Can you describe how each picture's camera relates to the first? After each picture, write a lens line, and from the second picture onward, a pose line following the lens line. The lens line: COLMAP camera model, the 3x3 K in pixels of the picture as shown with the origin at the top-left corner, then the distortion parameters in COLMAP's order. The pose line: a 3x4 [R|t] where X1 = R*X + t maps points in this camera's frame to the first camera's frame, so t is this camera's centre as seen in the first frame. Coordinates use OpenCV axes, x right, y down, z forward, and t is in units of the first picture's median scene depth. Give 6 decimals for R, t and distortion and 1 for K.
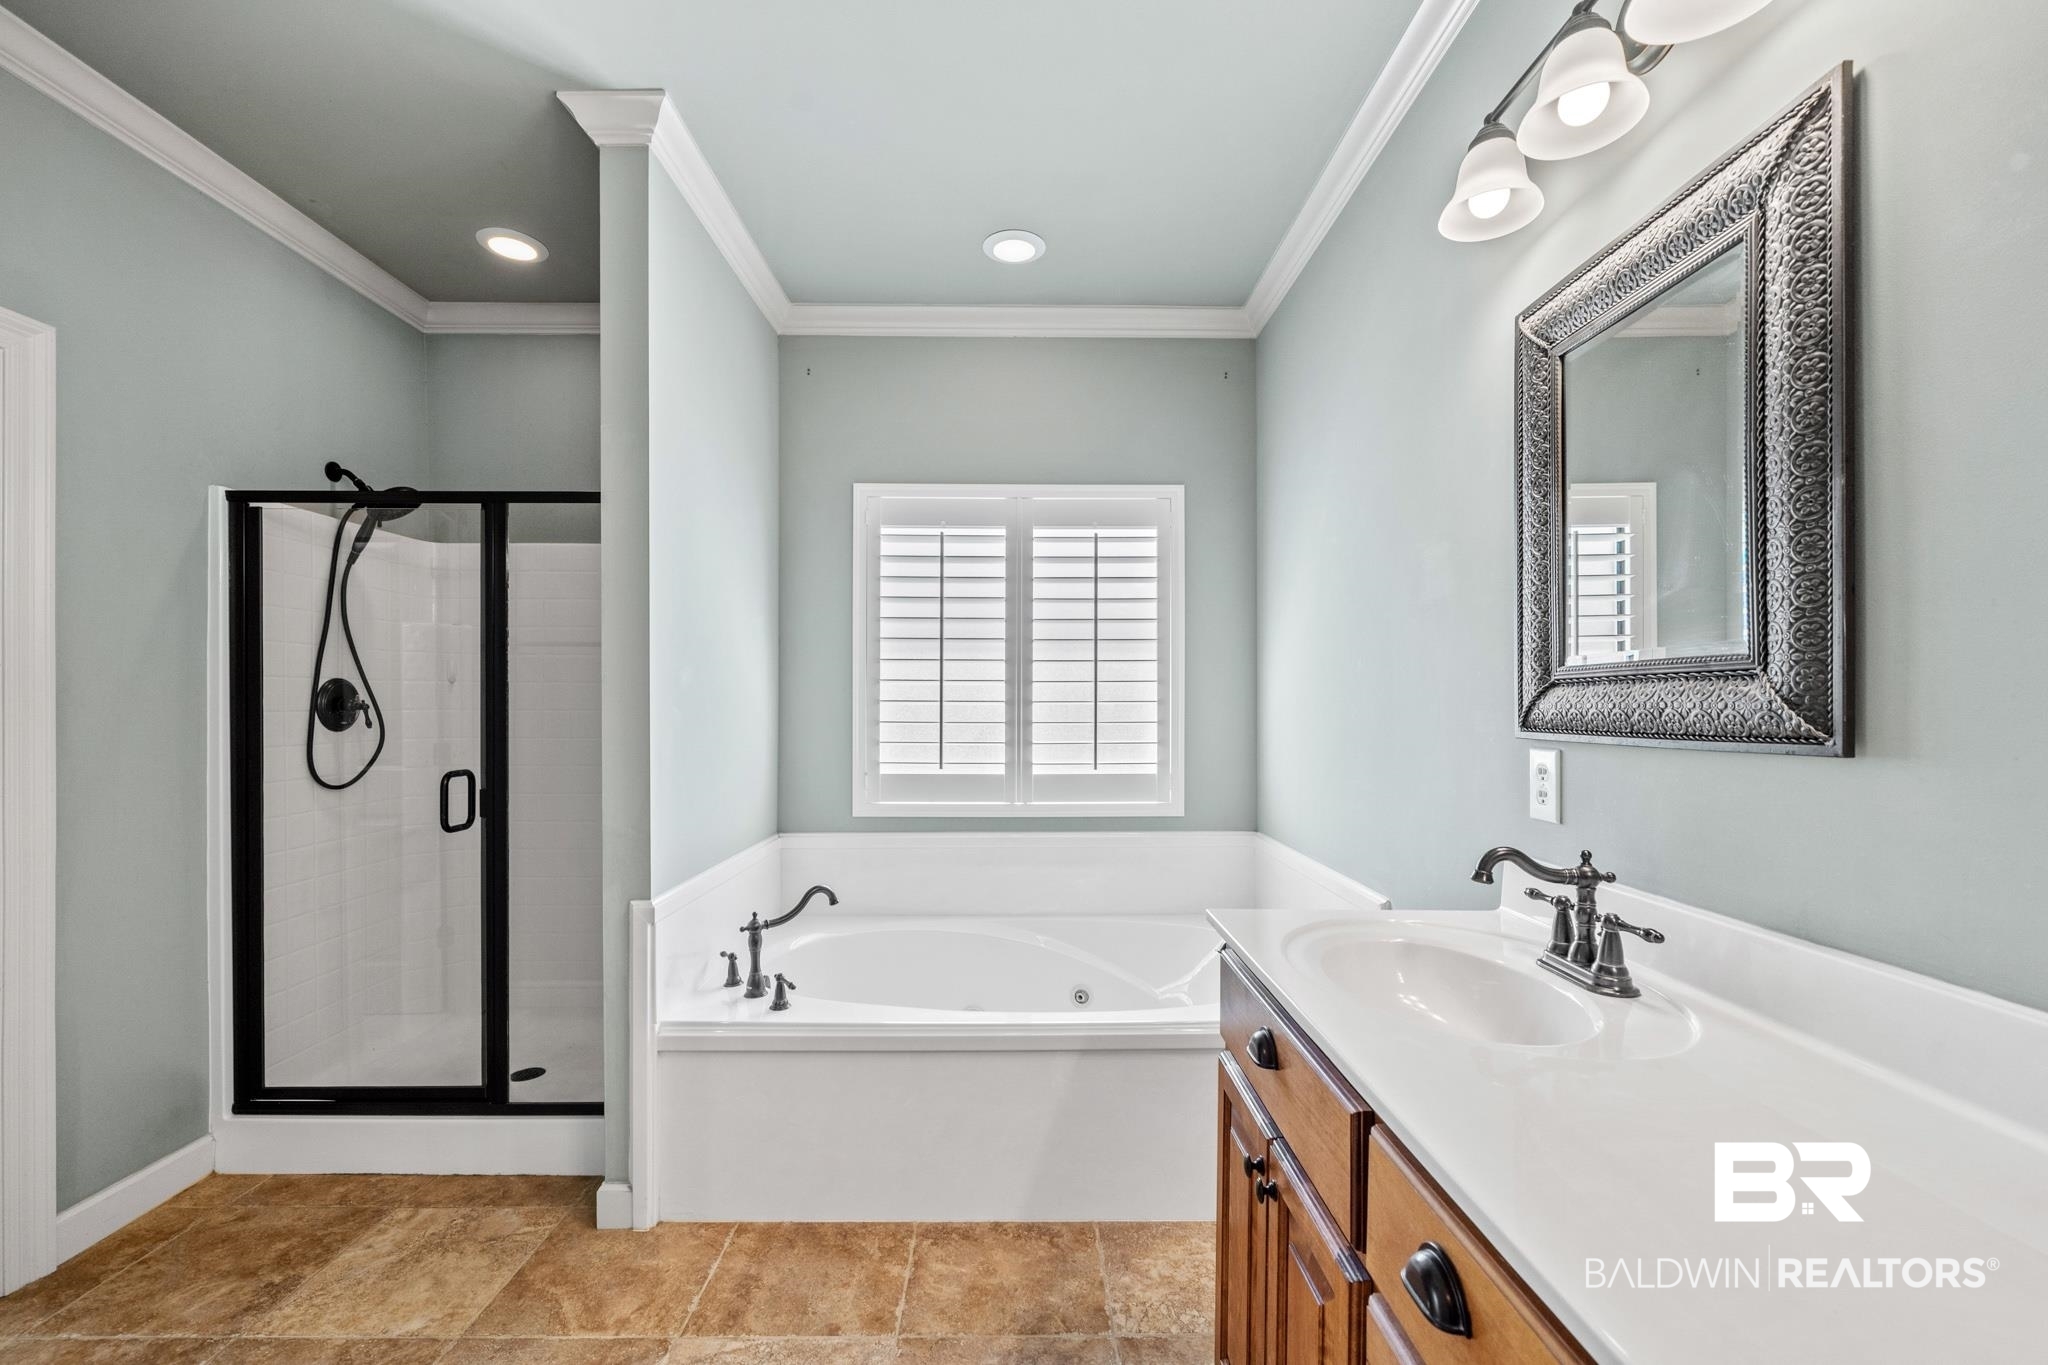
lens RADIAL K [[843.8, 0, 1020.8], [0, 843.8, 694.6], [0, 0, 1]] dist [-0.000786, -0.000429]
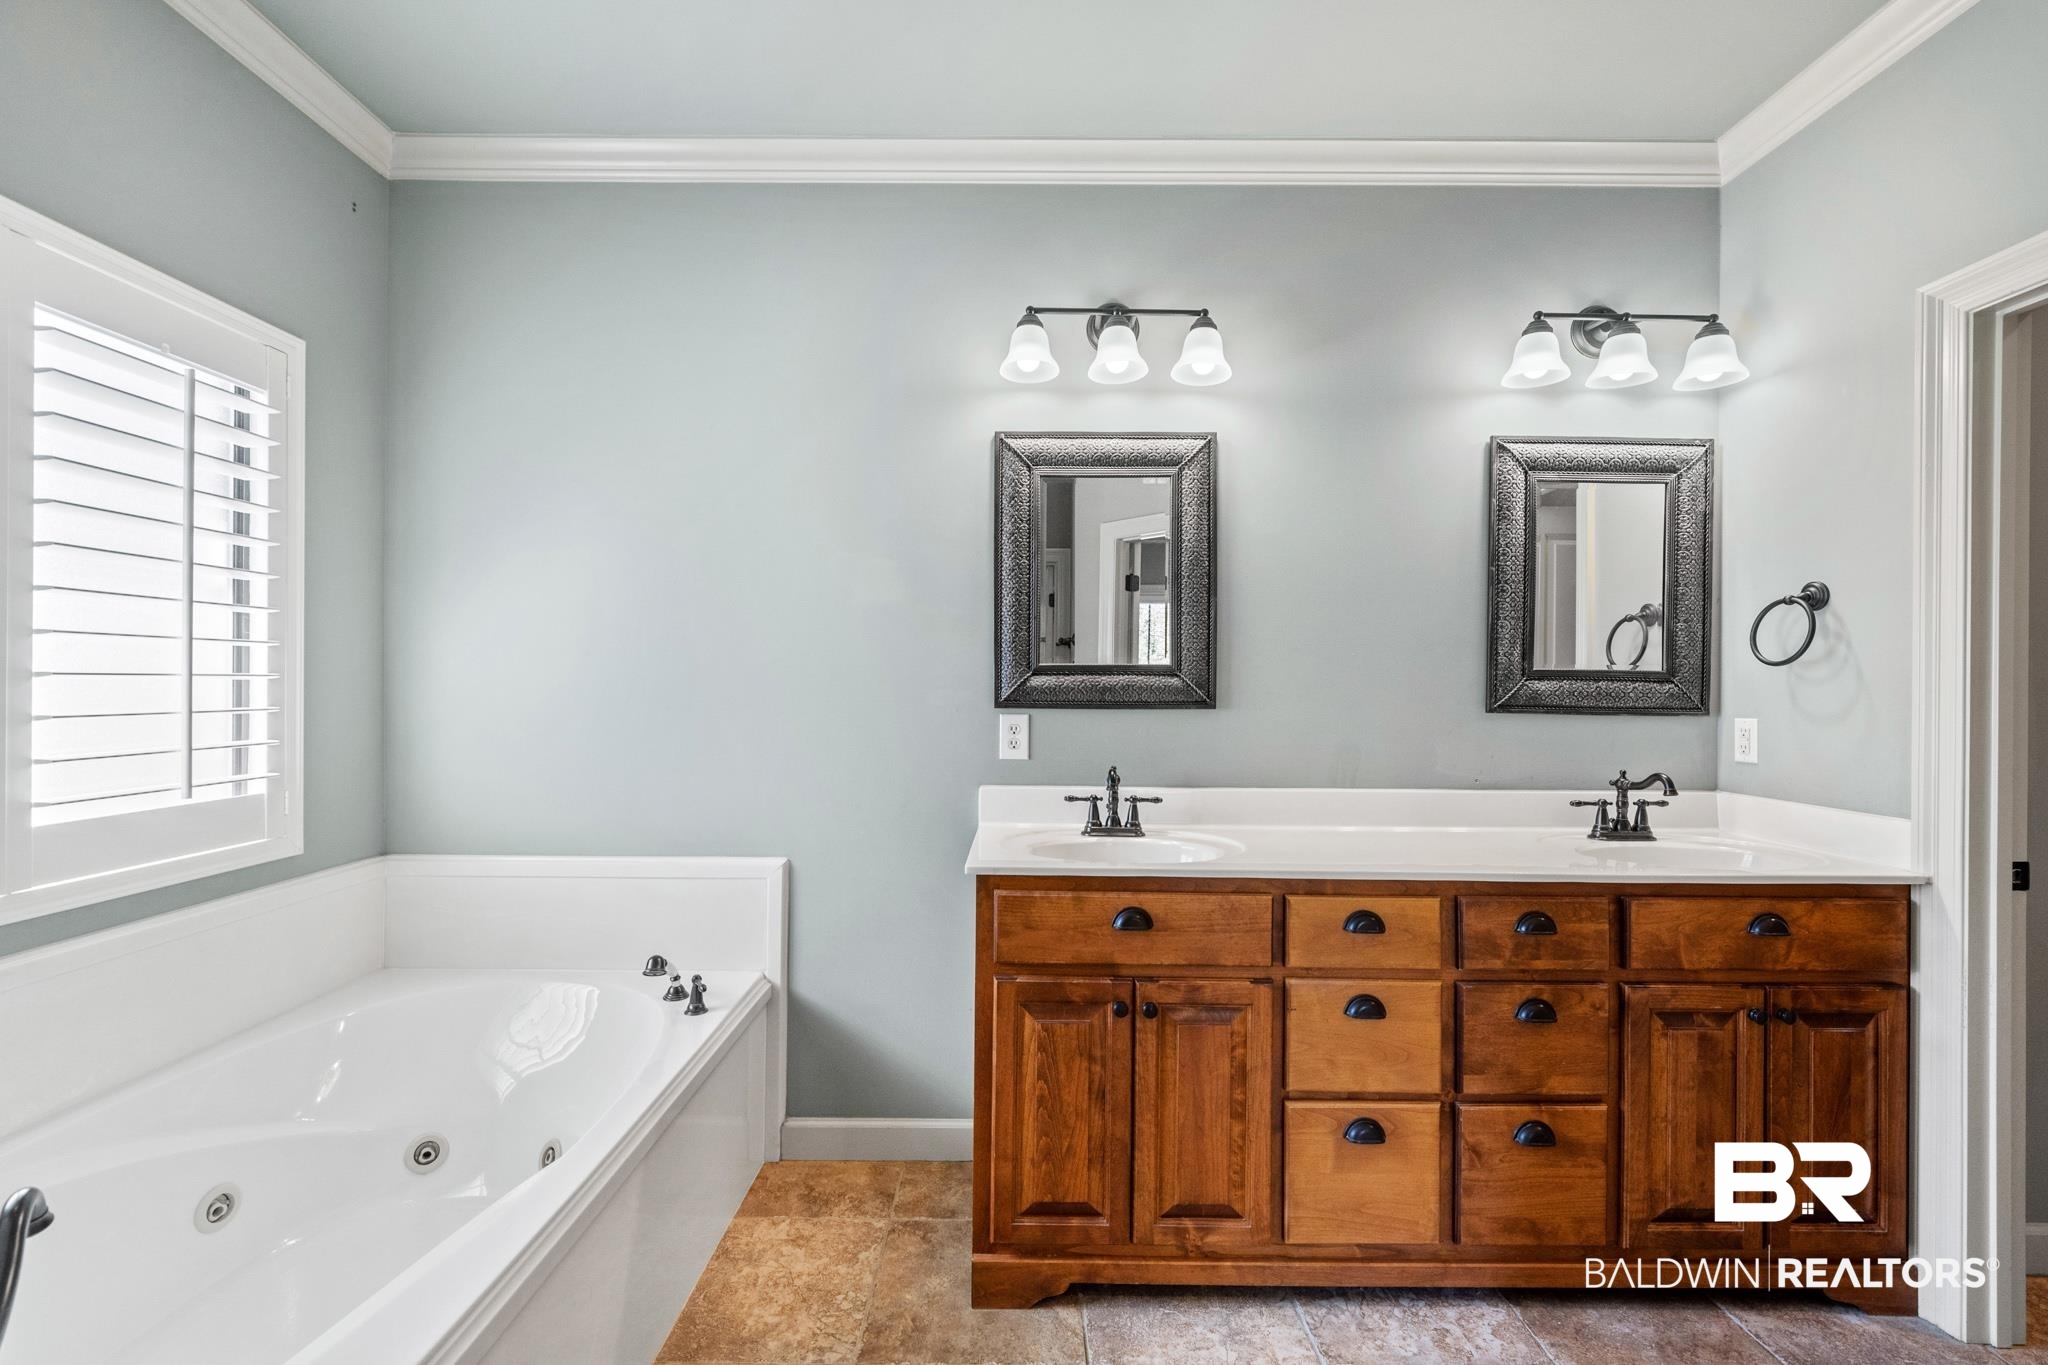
lens RADIAL K [[838.3, 0, 1024.0], [0, 838.3, 682.5], [0, 0, 1]] dist [-0.001576, -0.000144]
pose [[0.014886, 0.013581, 0.999797, -0.743121], [-0.018276, 0.999744, -0.013308, 0.018976], [-0.999722, -0.018074, 0.015131, 0.741889]]
